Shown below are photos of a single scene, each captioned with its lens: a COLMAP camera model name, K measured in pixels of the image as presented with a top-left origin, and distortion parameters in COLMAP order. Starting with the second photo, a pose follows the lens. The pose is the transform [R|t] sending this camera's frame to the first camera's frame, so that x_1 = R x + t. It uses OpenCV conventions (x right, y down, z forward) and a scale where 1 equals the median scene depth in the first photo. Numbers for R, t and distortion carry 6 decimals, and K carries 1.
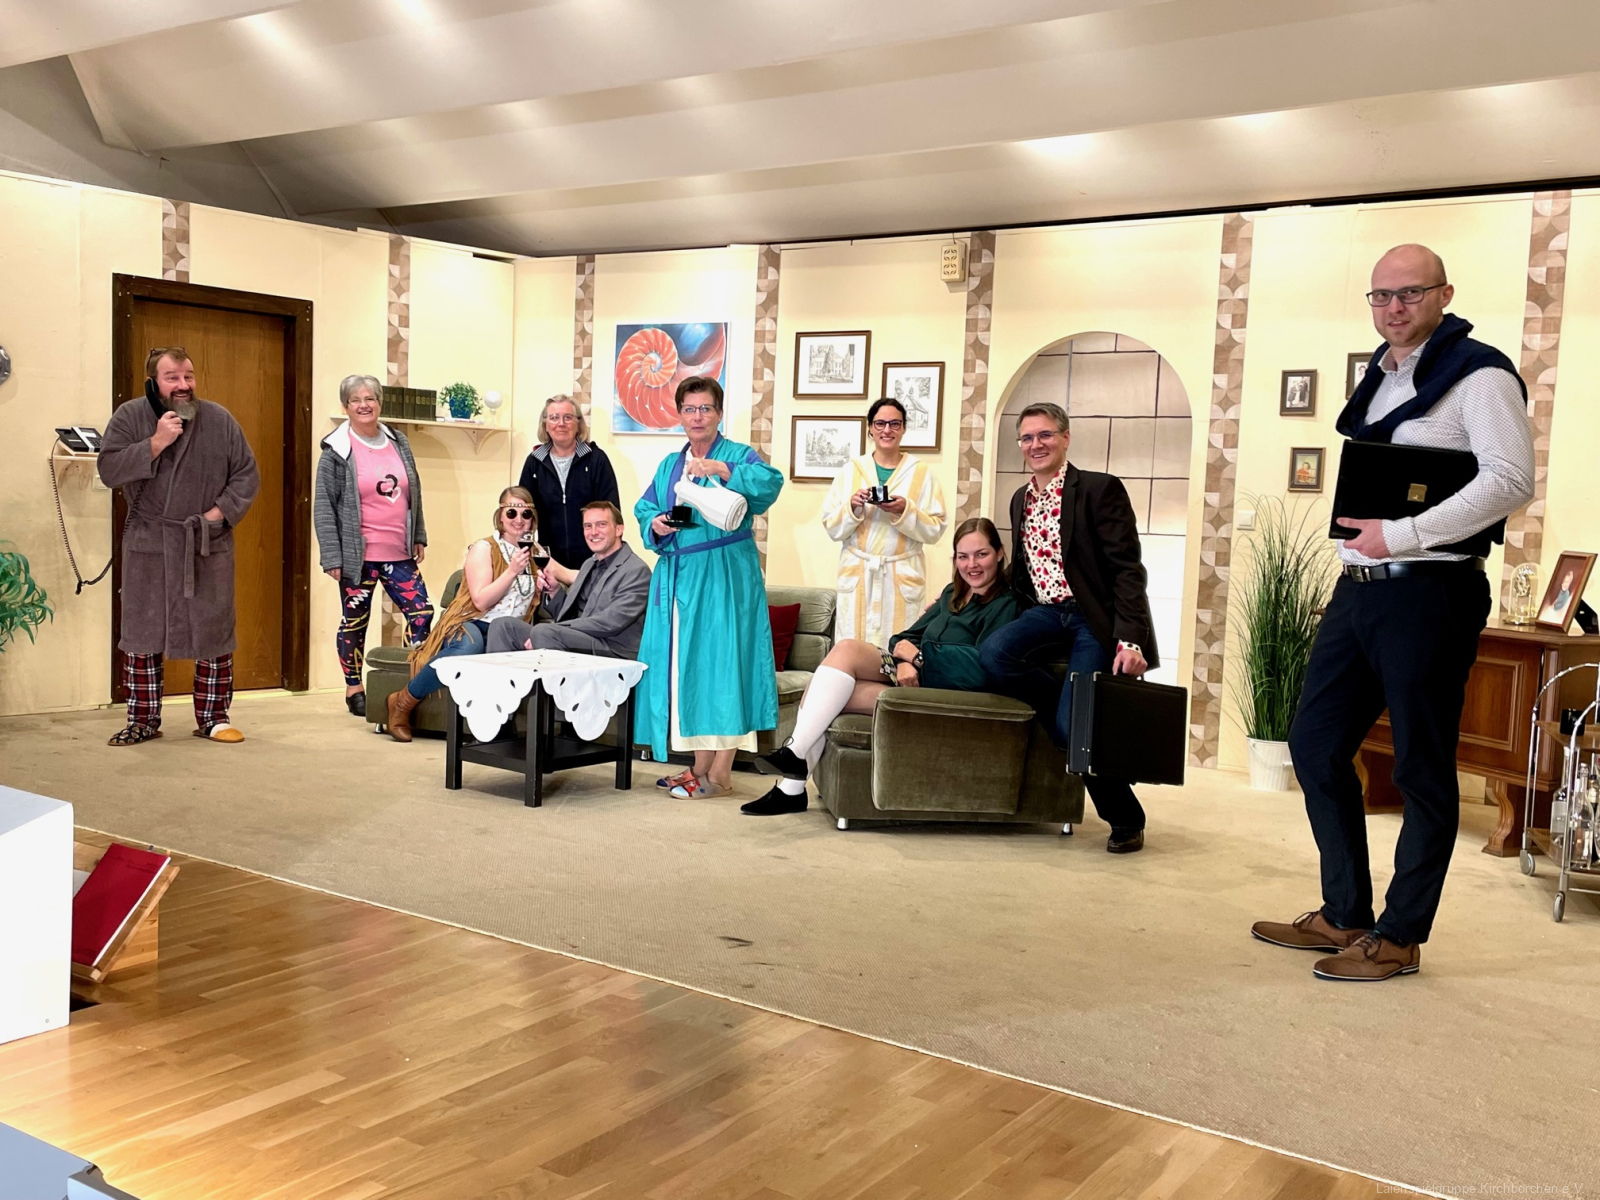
lens RADIAL K [[1486.3, 0, 788.5], [0, 1486.3, 615.7], [0, 0, 1]] dist [0.053693, 0.000000]
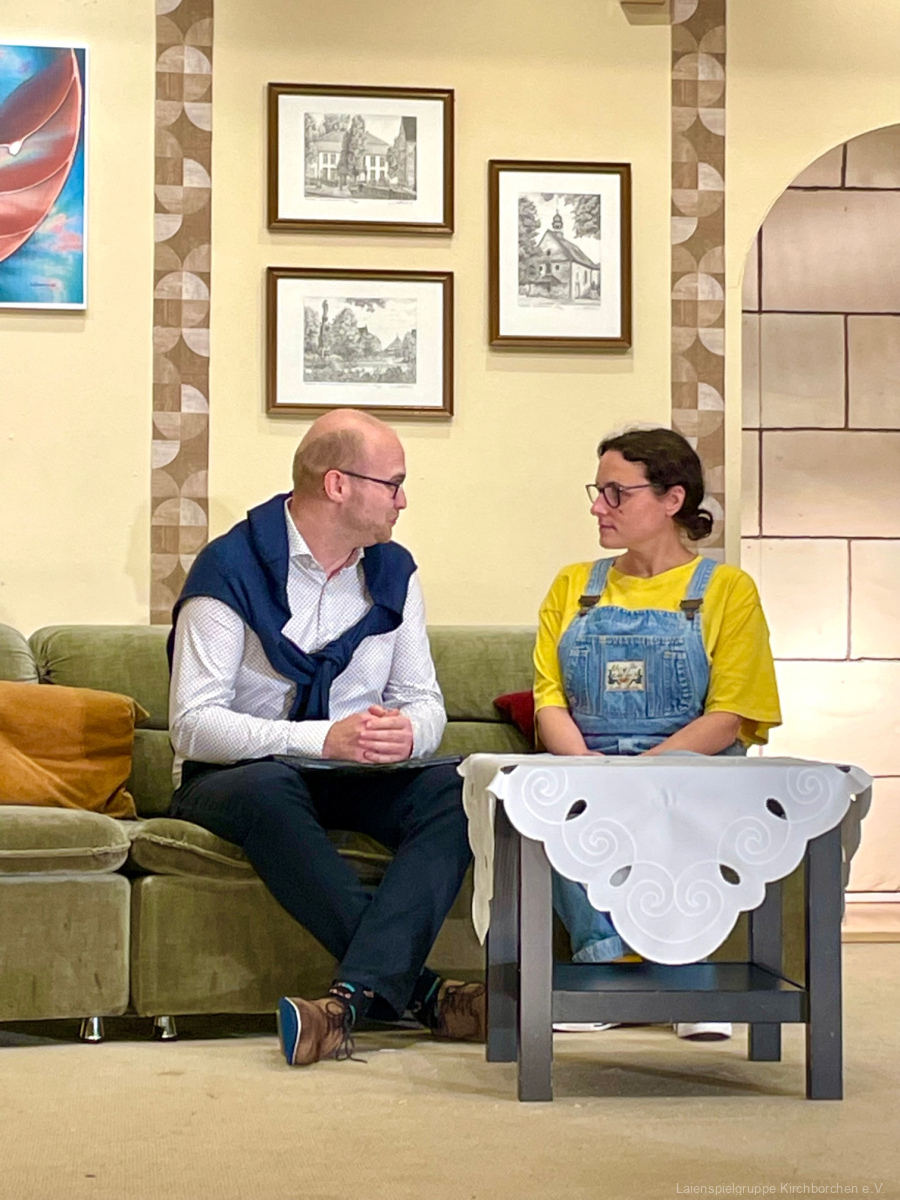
lens RADIAL K [[3046.4, 0, 447.9], [0, 3046.4, 599.2], [0, 0, 1]] dist [0.069628, 0.000000]
pose [[0.762951, -0.021450, 0.646100, -0.639316], [0.077241, 0.995314, -0.058166, 0.024344], [-0.641825, 0.094283, 0.761033, 0.331368]]
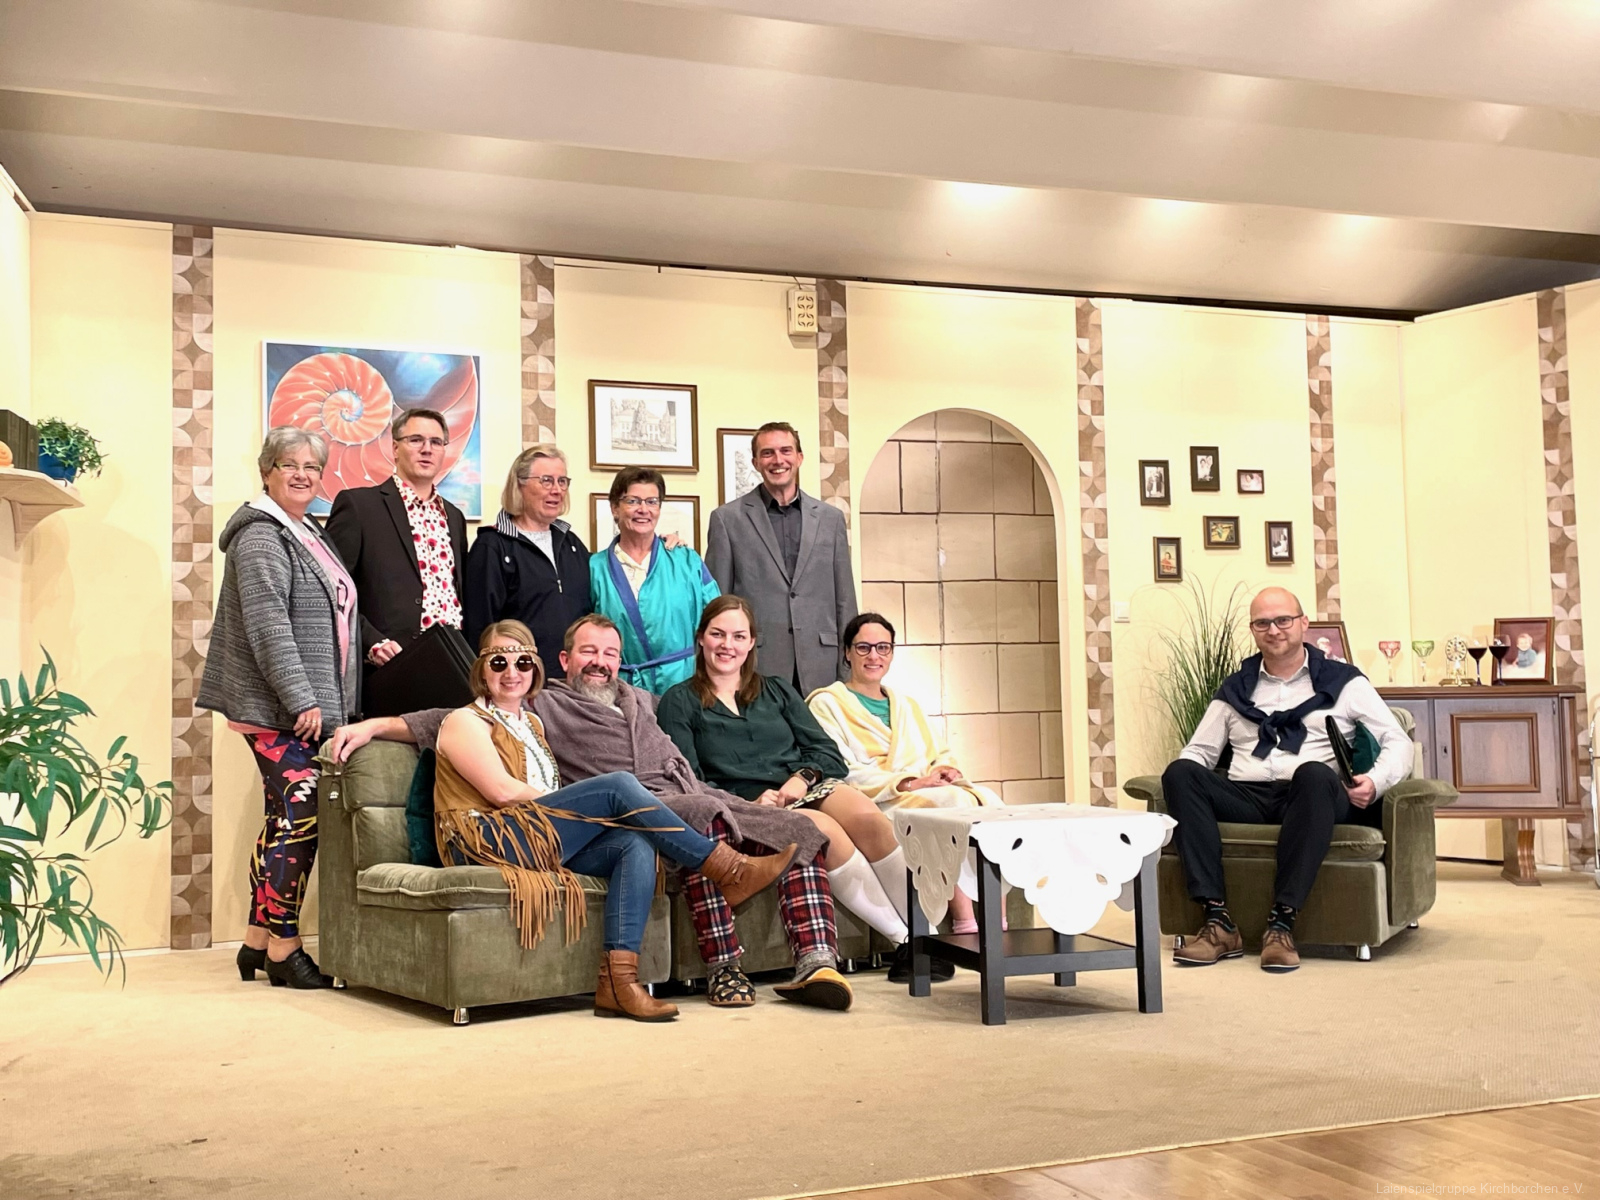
lens RADIAL K [[1910.0, 0, 783.6], [0, 1910.0, 571.0], [0, 0, 1]] dist [0.106045, 0.000000]
pose [[0.558142, -0.002311, 0.829742, -0.830671], [0.106661, 0.991899, -0.068985, -0.028291], [-0.822862, 0.127004, 0.553867, 0.490480]]
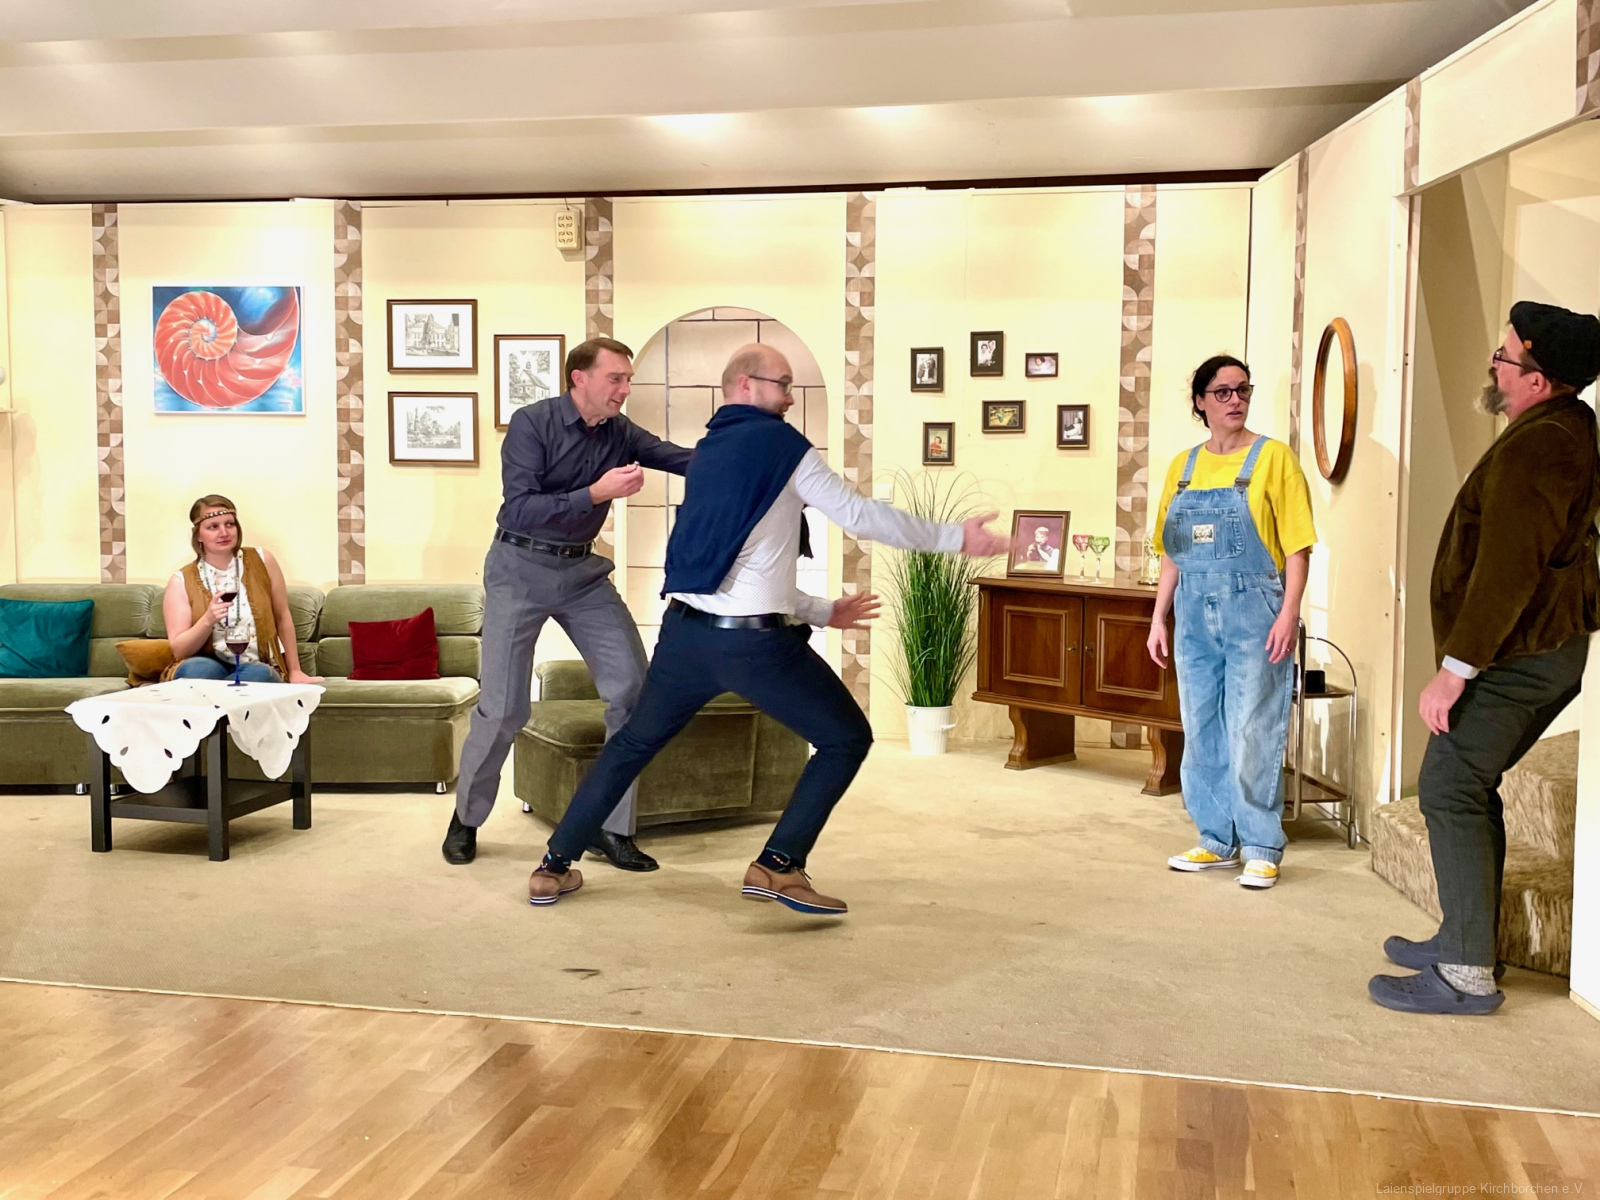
lens RADIAL K [[1669.3, 0, 802.0], [0, 1669.3, 588.3], [0, 0, 1]] dist [0.062061, 0.000000]
pose [[0.930672, -0.062916, 0.360403, -0.161256], [0.059044, 0.998018, 0.021756, -0.027252], [-0.361057, 0.001032, 0.932543, -0.044179]]
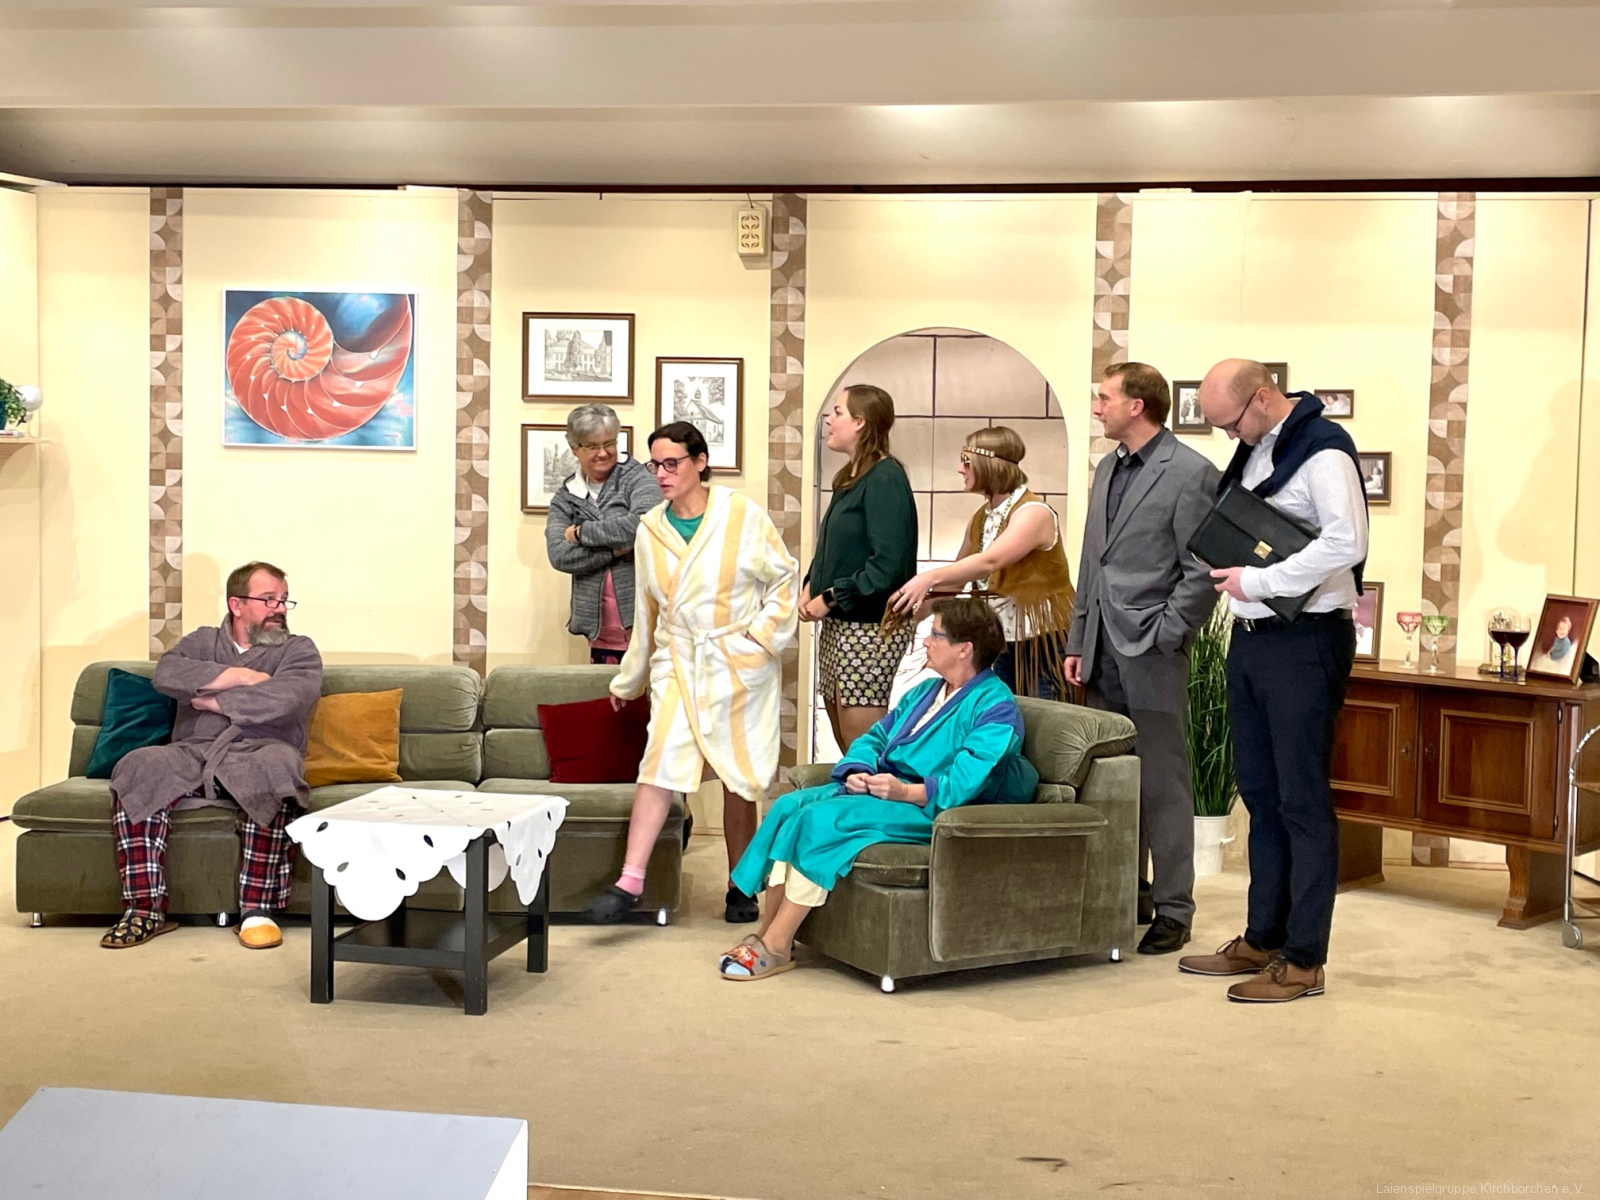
lens RADIAL K [[2087.8, 0, 799.7], [0, 2087.8, 589.9], [0, 0, 1]] dist [0.096535, 0.000000]
pose [[0.910746, -0.049582, 0.409979, -0.353043], [0.050322, 0.998693, 0.008994, -0.064260], [-0.409889, 0.012440, 0.912051, -0.002936]]
